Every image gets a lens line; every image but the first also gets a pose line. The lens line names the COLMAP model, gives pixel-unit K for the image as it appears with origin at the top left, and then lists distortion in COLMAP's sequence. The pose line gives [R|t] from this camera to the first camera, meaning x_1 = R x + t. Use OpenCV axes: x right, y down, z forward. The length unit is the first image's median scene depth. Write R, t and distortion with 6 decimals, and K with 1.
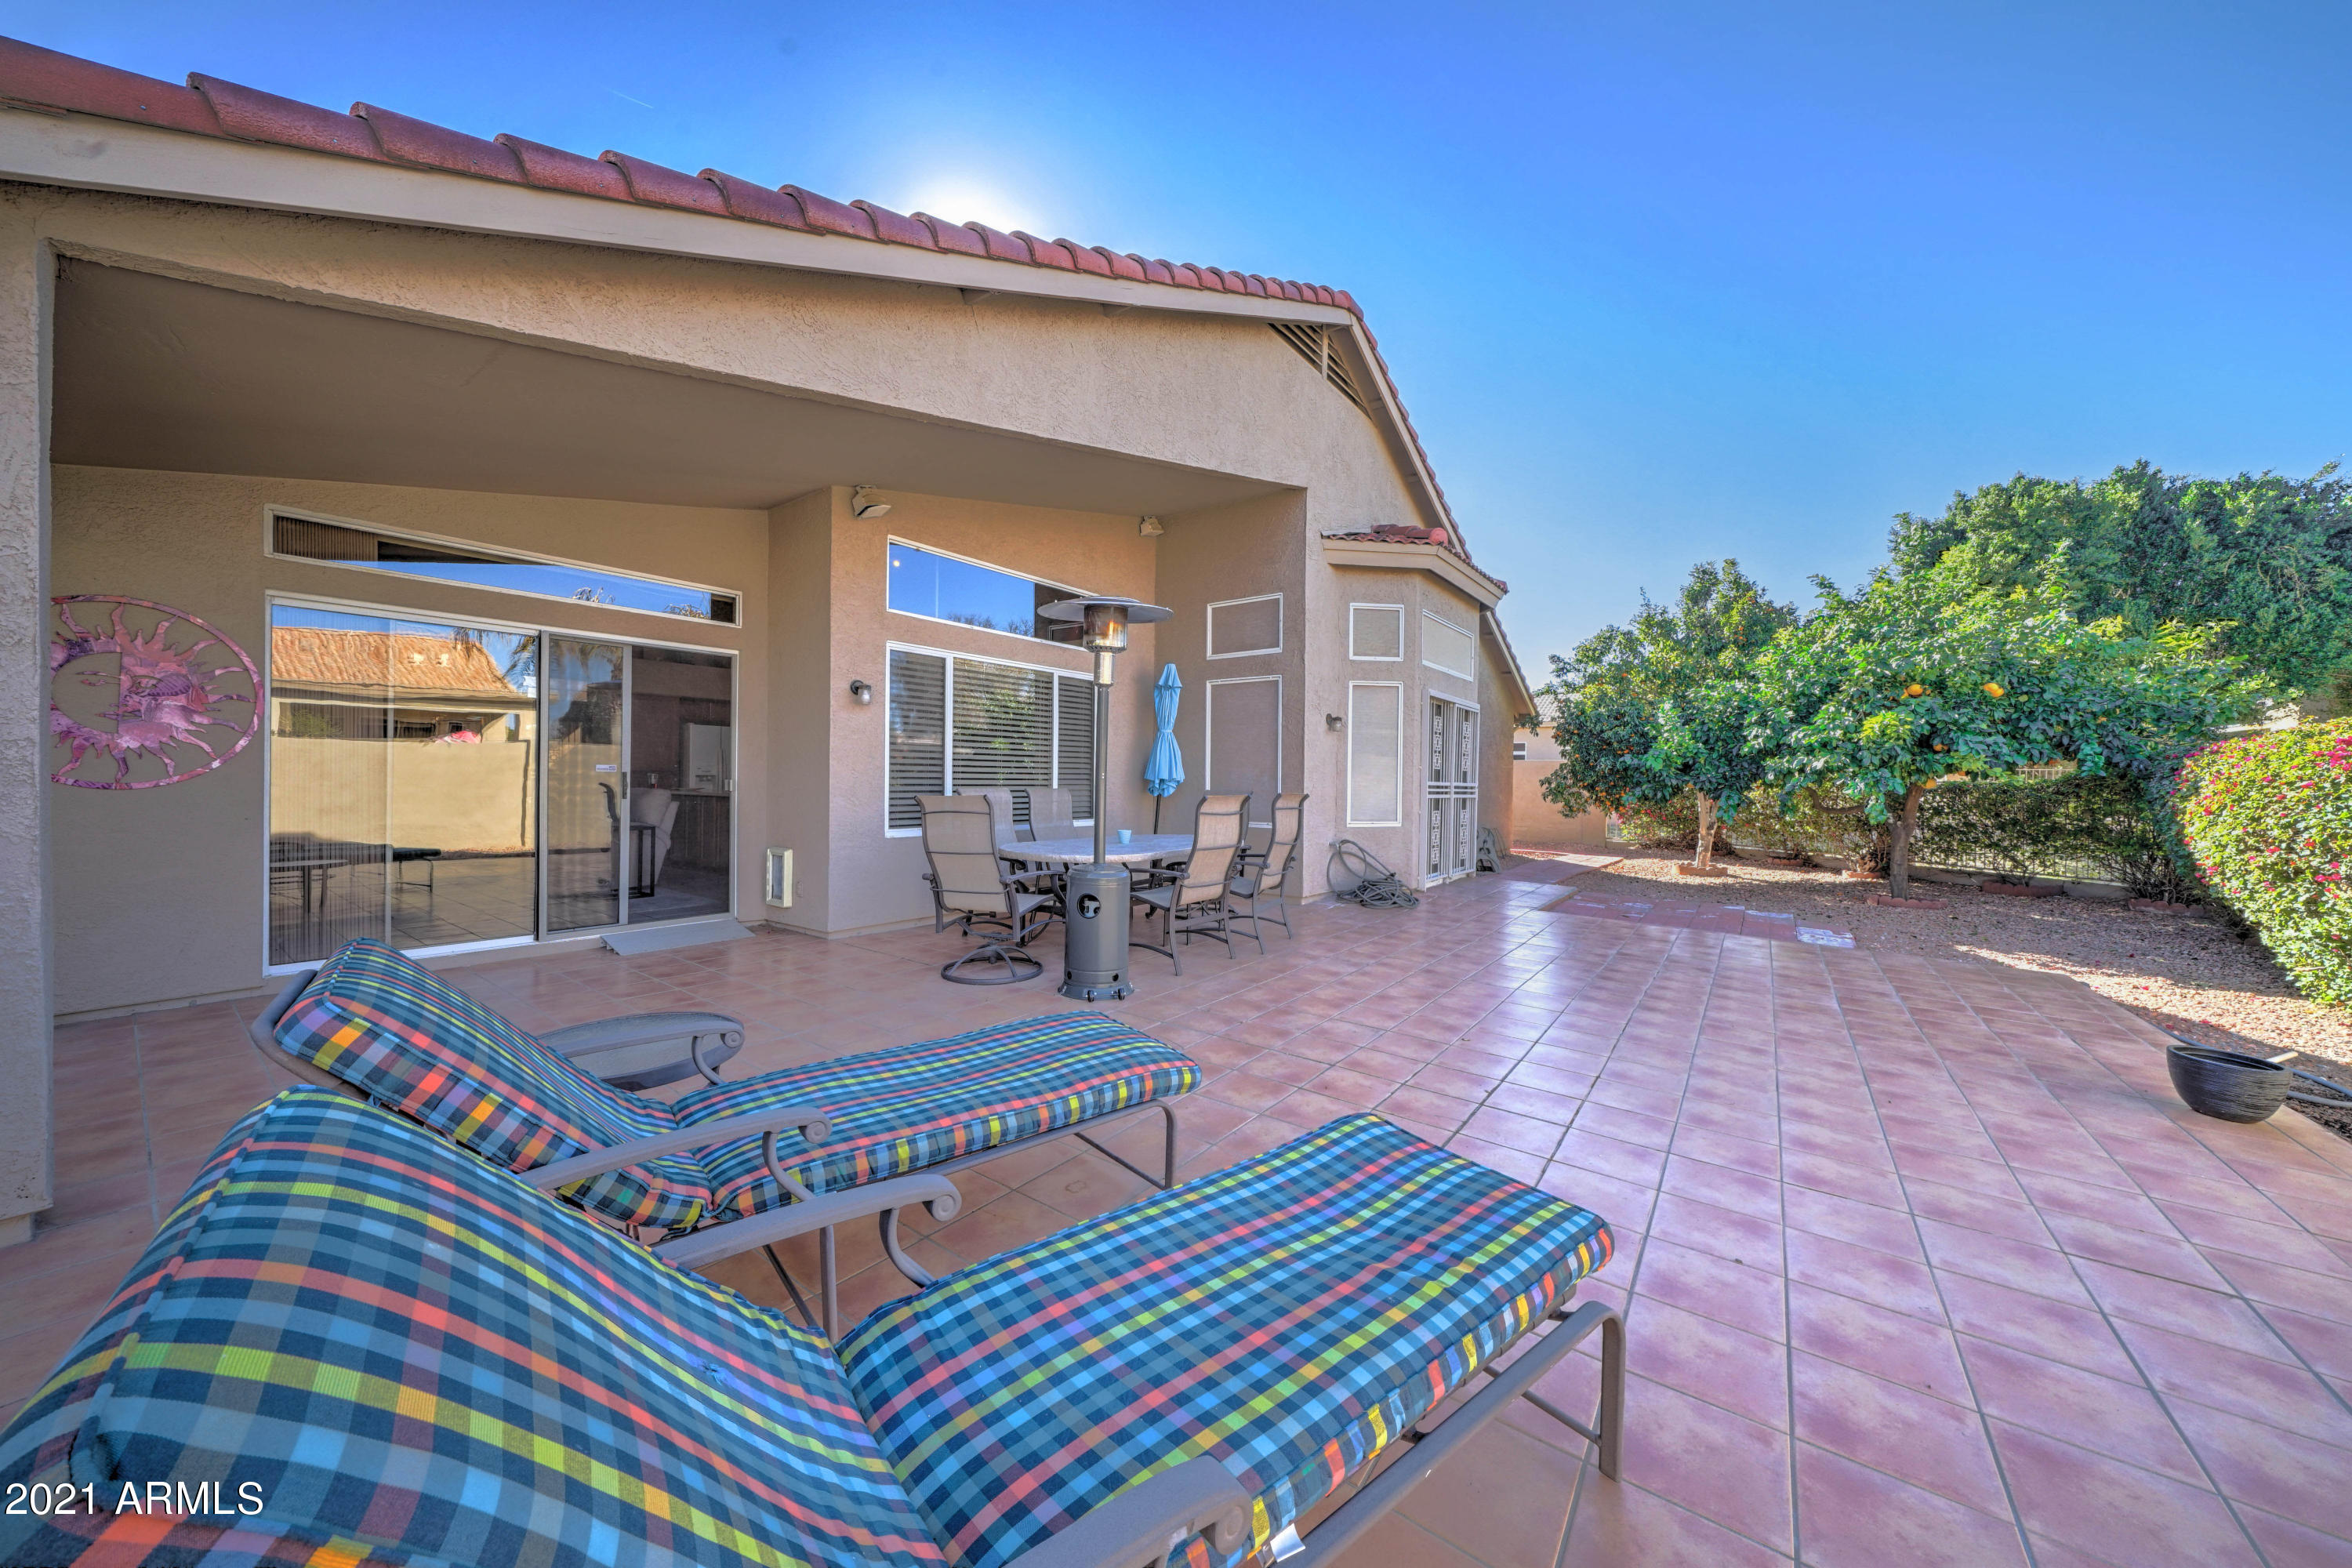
lens RADIAL K [[799.6, 0, 1169.5], [0, 799.6, 789.5], [0, 0, 1]] dist [-0.006766, 0.000023]
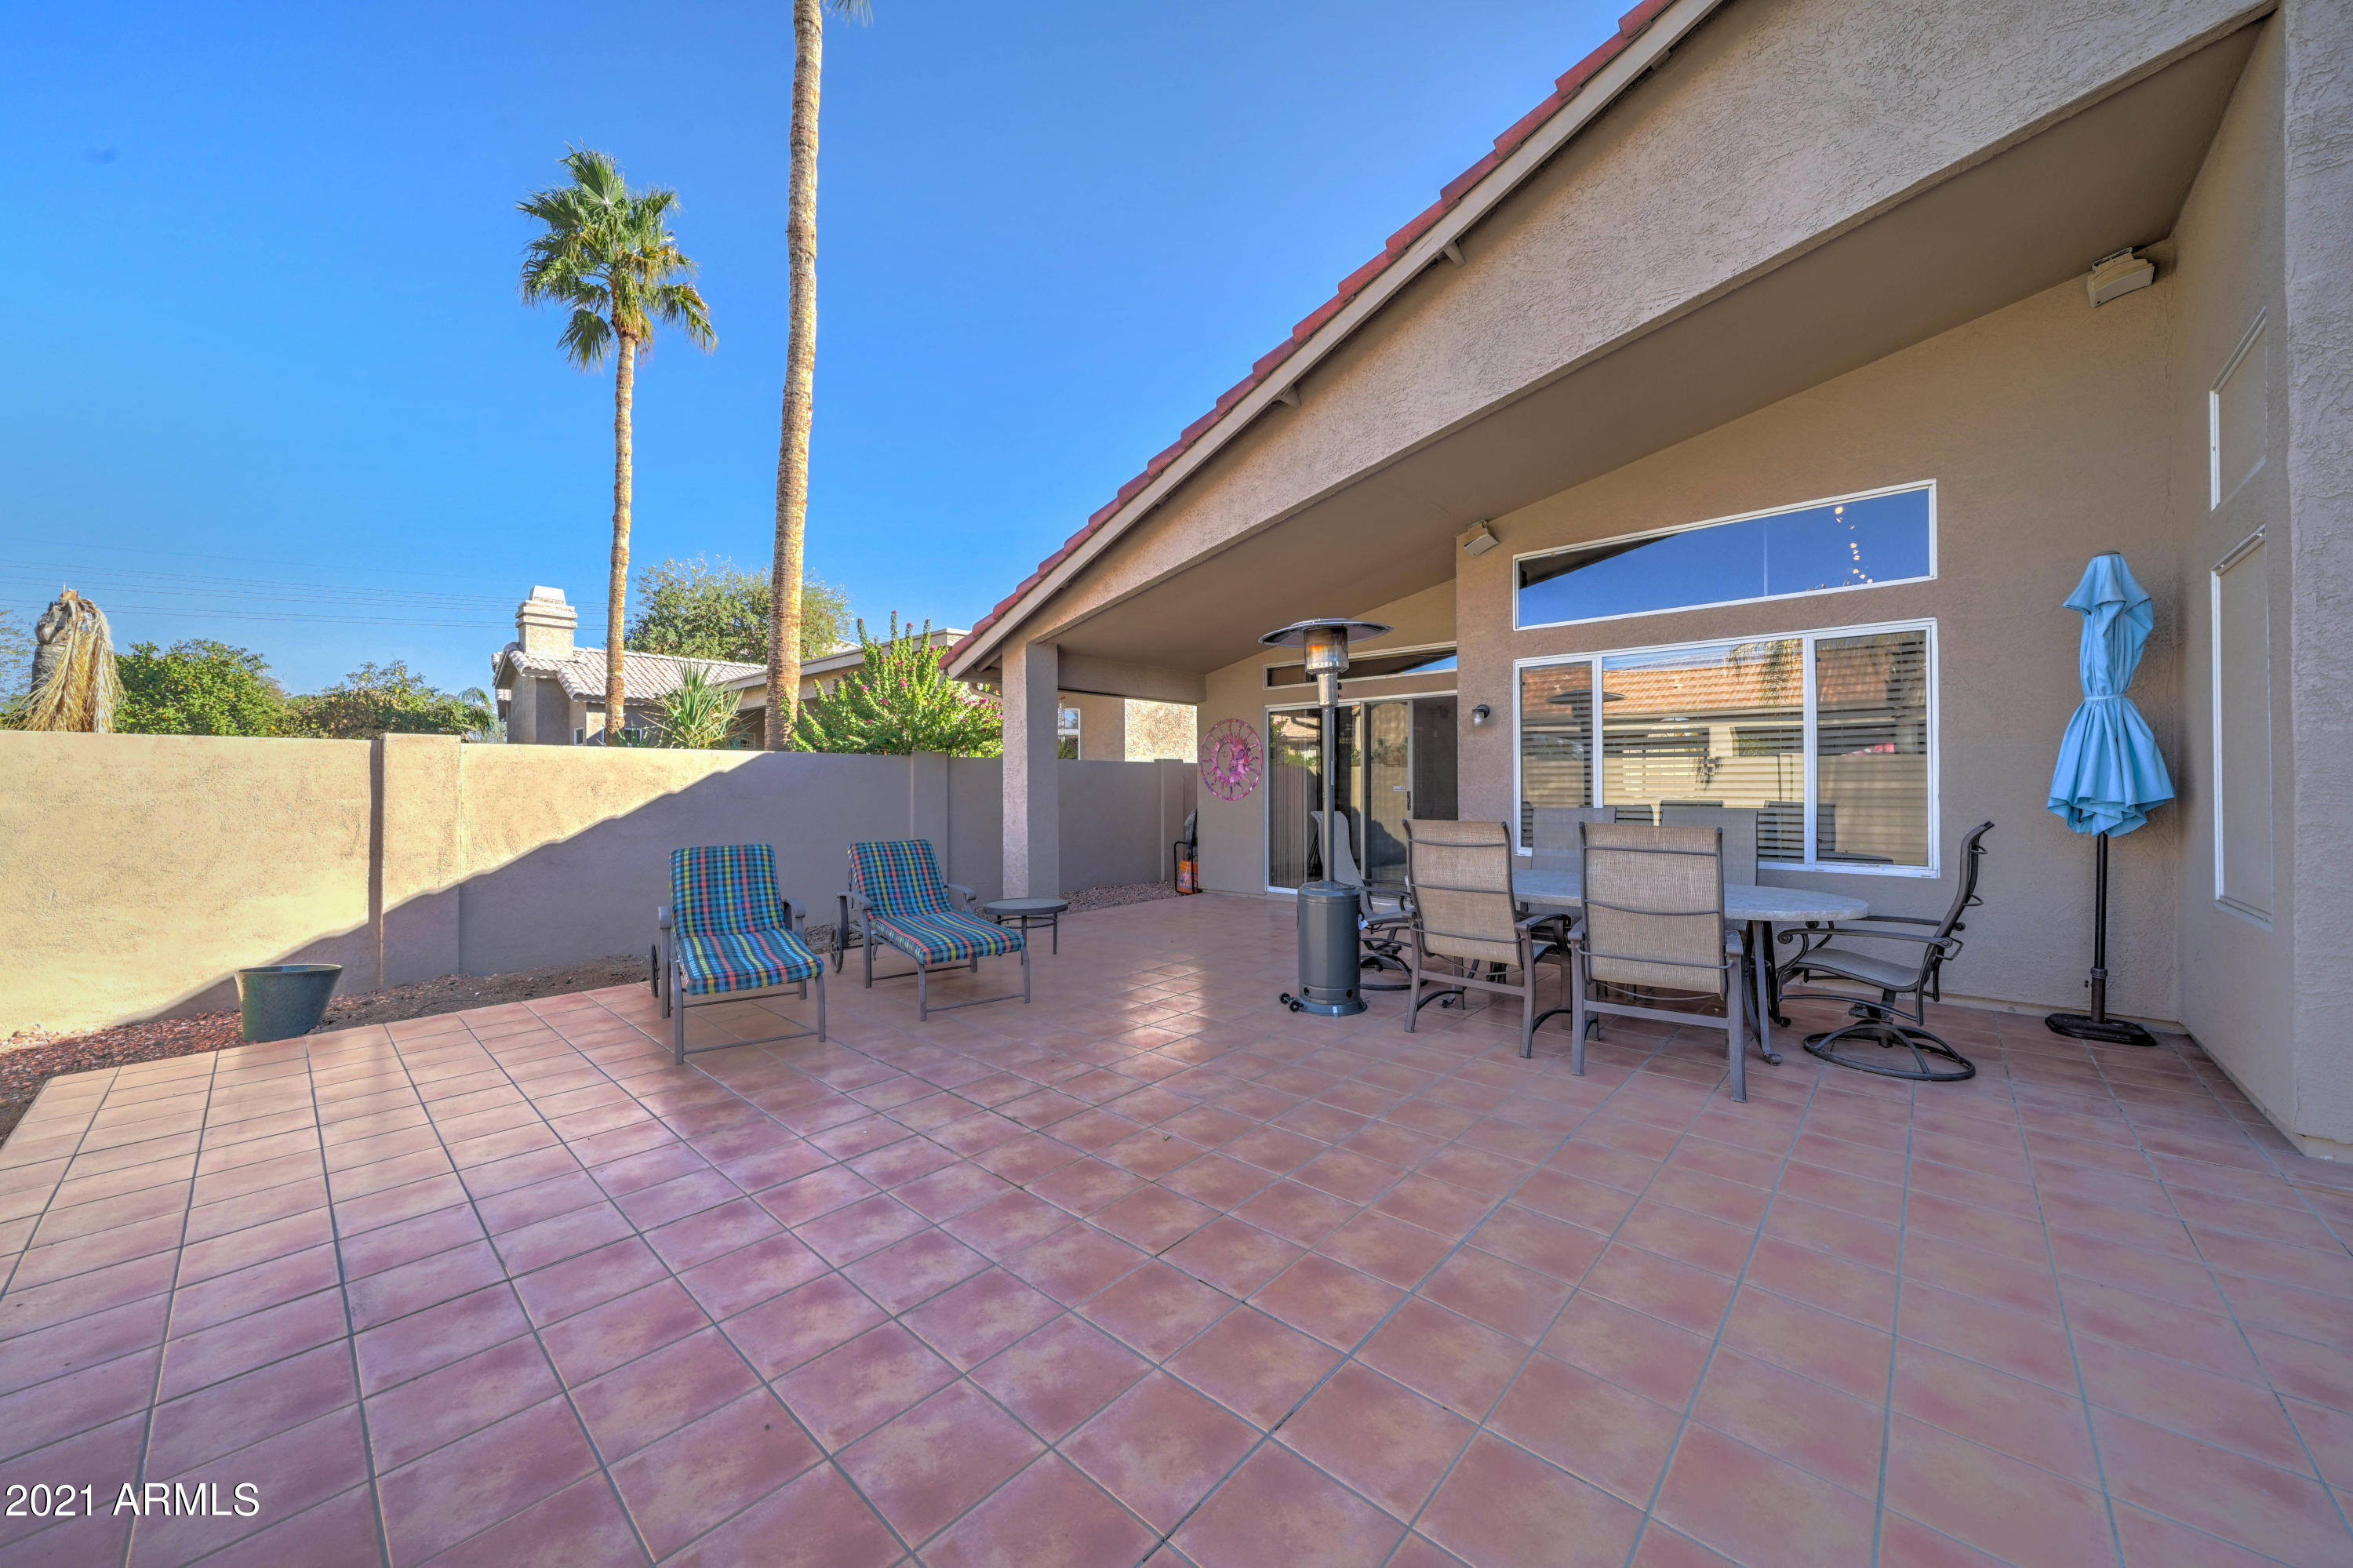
lens RADIAL K [[833.8, 0, 1169.2], [0, 833.8, 780.4], [0, 0, 1]] dist [-0.001840, 0.000274]
pose [[-0.111621, -0.016764, -0.993609, 1.063427], [-0.013217, 0.999794, -0.015384, -0.017070], [0.993663, 0.011415, -0.111819, 0.985026]]
